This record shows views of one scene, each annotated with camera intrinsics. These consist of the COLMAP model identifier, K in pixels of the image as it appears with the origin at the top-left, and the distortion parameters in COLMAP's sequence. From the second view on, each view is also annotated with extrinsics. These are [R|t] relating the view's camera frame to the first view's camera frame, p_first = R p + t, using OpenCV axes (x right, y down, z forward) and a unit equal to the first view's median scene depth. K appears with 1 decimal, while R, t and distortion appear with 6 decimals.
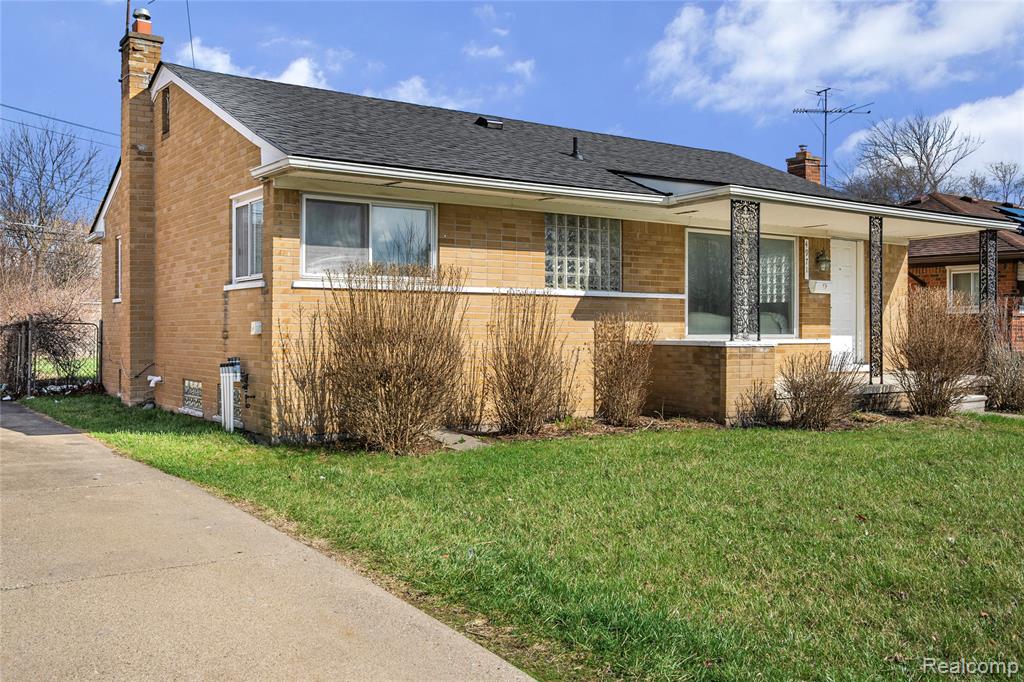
lens RADIAL K [[945.2, 0, 519.9], [0, 945.2, 337.9], [0, 0, 1]] dist [0.000585, 0.000000]
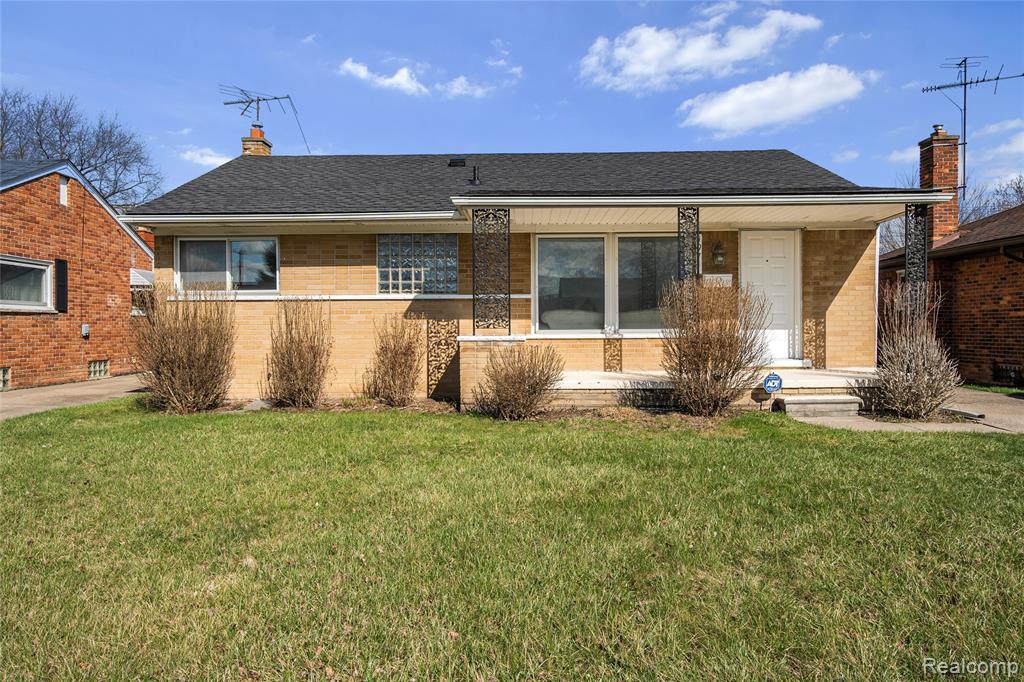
lens RADIAL K [[742.8, 0, 515.3], [0, 742.8, 334.7], [0, 0, 1]] dist [0.004880, 0.003117]
pose [[0.809665, -0.002604, -0.586886, 0.727418], [0.003959, 0.999992, 0.001025, 0.001193], [0.586878, -0.003154, 0.809669, 0.294932]]
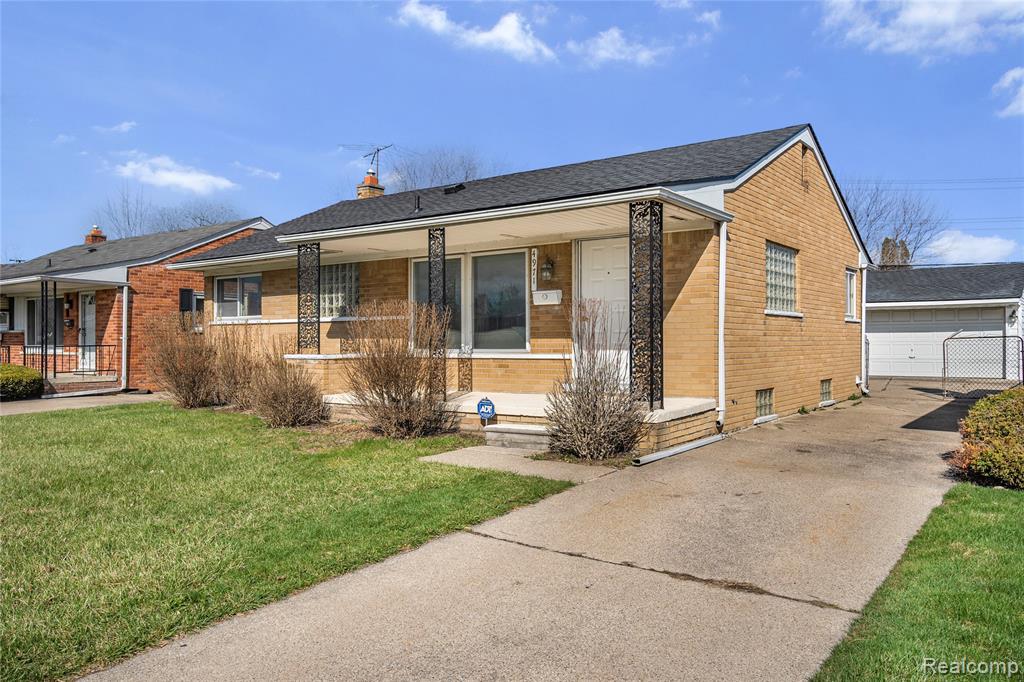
lens RADIAL K [[778.6, 0, 511.2], [0, 778.6, 337.1], [0, 0, 1]] dist [-0.005438, 0.002482]
pose [[0.313315, -0.009379, -0.949603, 1.237969], [-0.002016, 0.999942, -0.010542, -0.008808], [0.949647, 0.005218, 0.313278, 0.878716]]
